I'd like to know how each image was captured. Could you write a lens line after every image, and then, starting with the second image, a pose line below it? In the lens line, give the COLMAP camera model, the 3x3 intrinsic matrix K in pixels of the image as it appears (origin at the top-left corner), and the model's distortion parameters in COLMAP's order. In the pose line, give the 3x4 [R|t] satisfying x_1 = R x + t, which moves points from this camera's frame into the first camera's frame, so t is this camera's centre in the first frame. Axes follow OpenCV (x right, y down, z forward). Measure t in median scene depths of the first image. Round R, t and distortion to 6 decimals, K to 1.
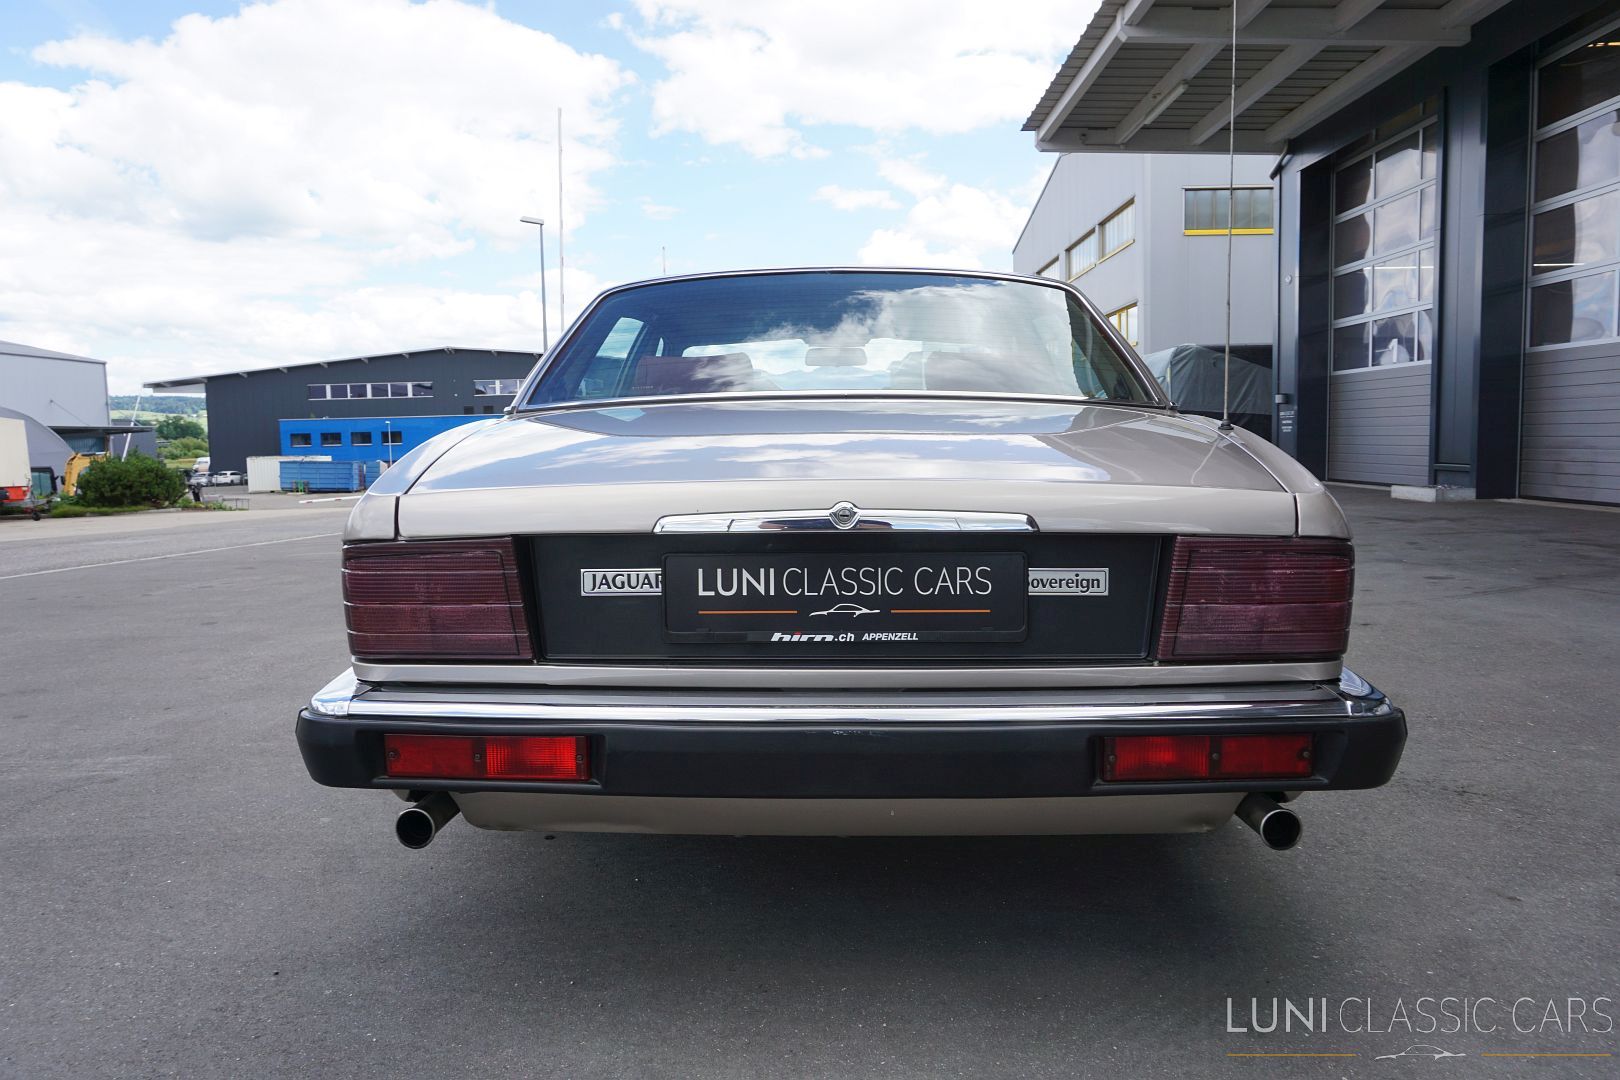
lens RADIAL K [[1079.8, 0, 810.0], [0, 1079.8, 540.0], [0, 0, 1]] dist [-0.049032, 0.031991]
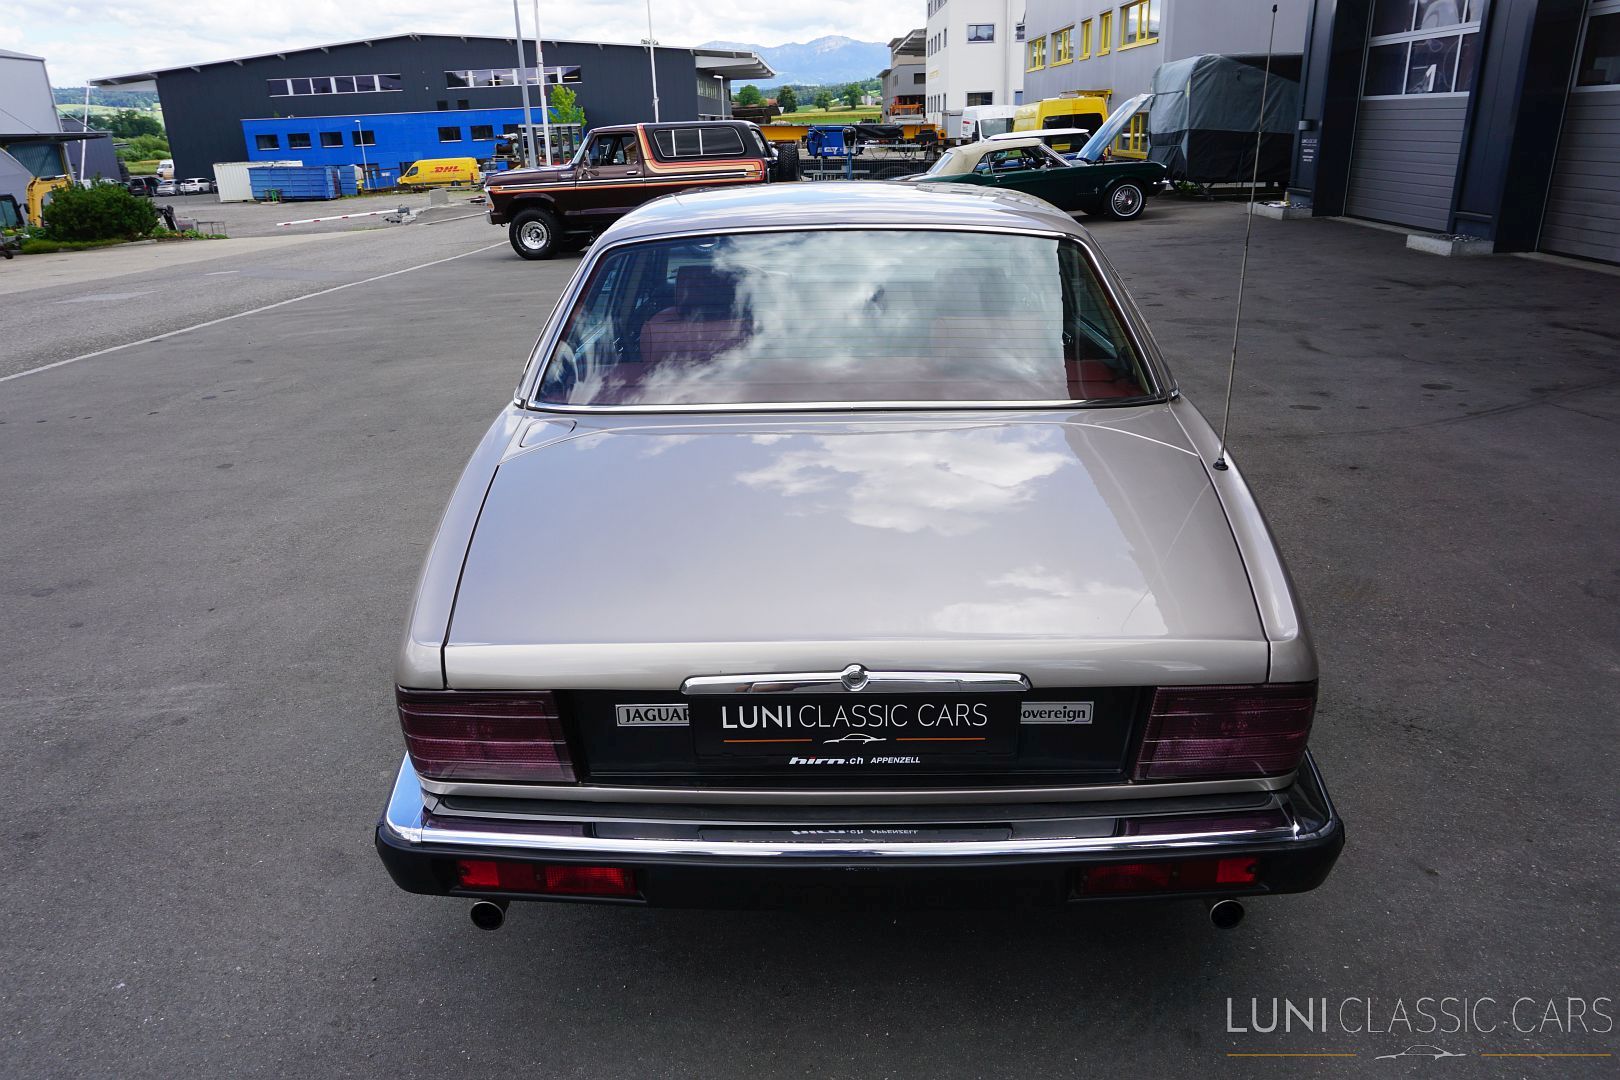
lens RADIAL K [[1080.5, 0, 812.2], [0, 1080.5, 534.2], [0, 0, 1]] dist [-0.053425, 0.034553]
pose [[0.999931, -0.011698, 0.001424, -0.001847], [0.010892, 0.963548, 0.267312, -0.073777], [-0.004499, -0.267278, 0.963609, -0.002671]]
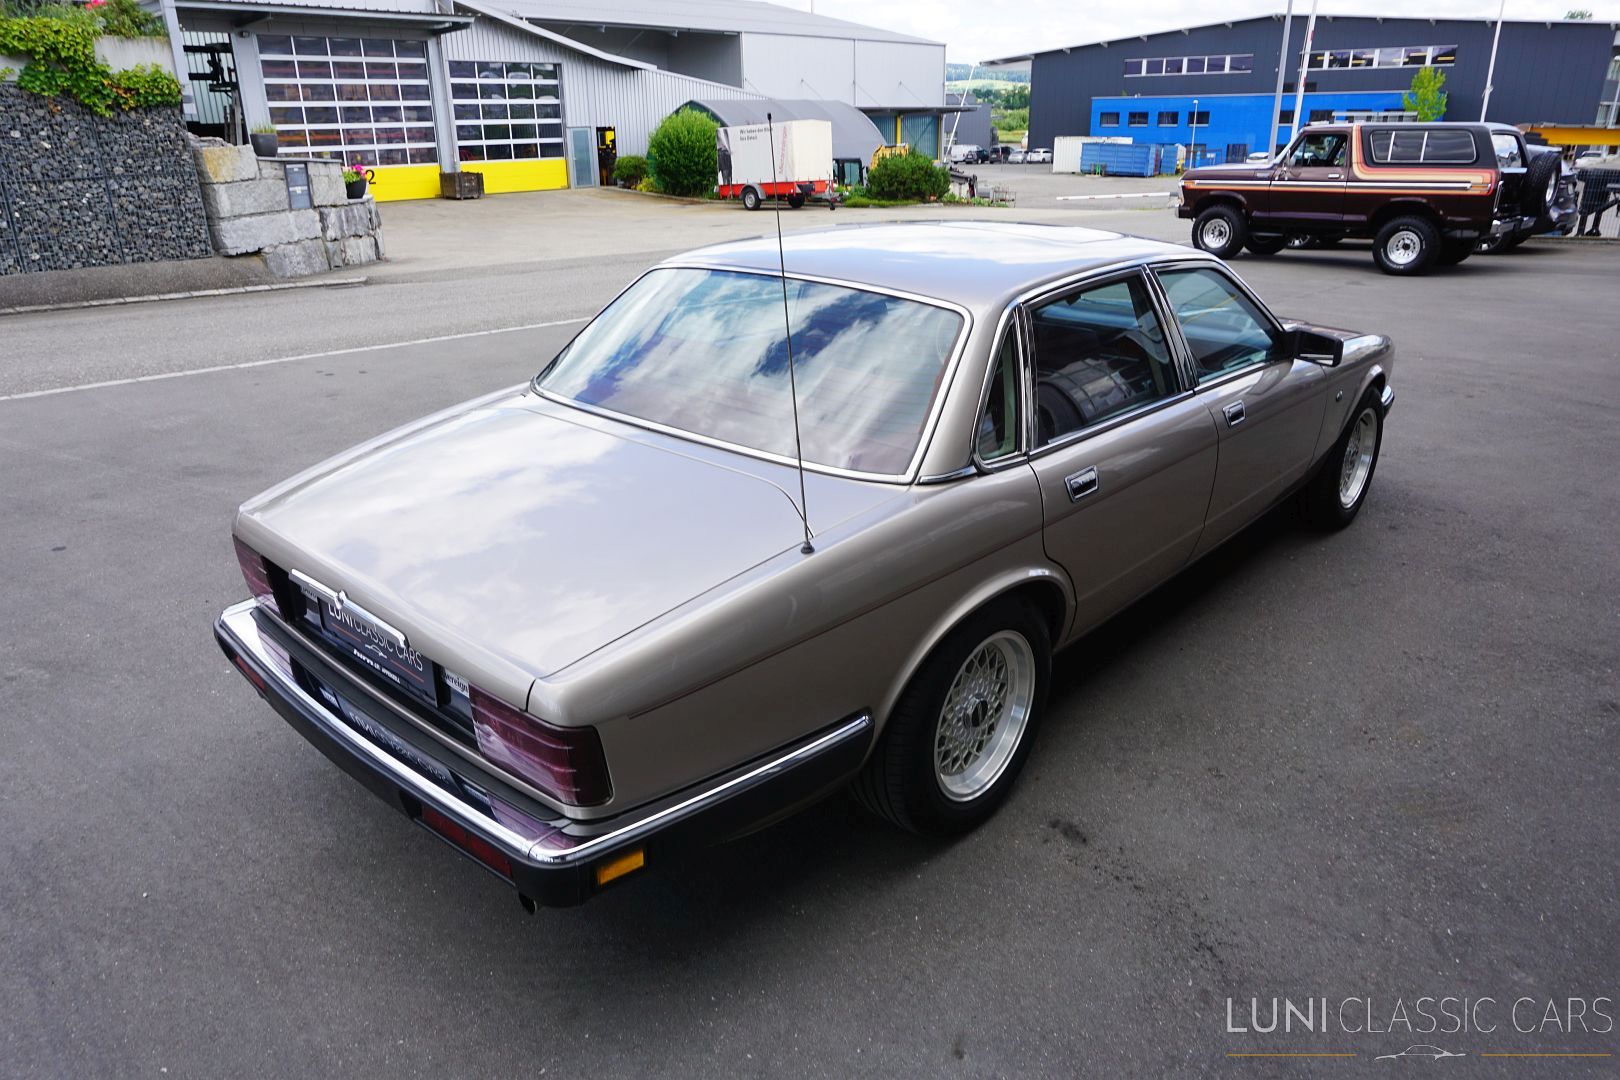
lens RADIAL K [[1080.5, 0, 812.2], [0, 1080.5, 534.2], [0, 0, 1]] dist [-0.053425, 0.034553]
pose [[0.755924, 0.243413, -0.607725, 0.237673], [-0.063644, 0.951233, 0.301835, -0.100176], [0.651559, -0.189486, 0.734552, 0.053340]]
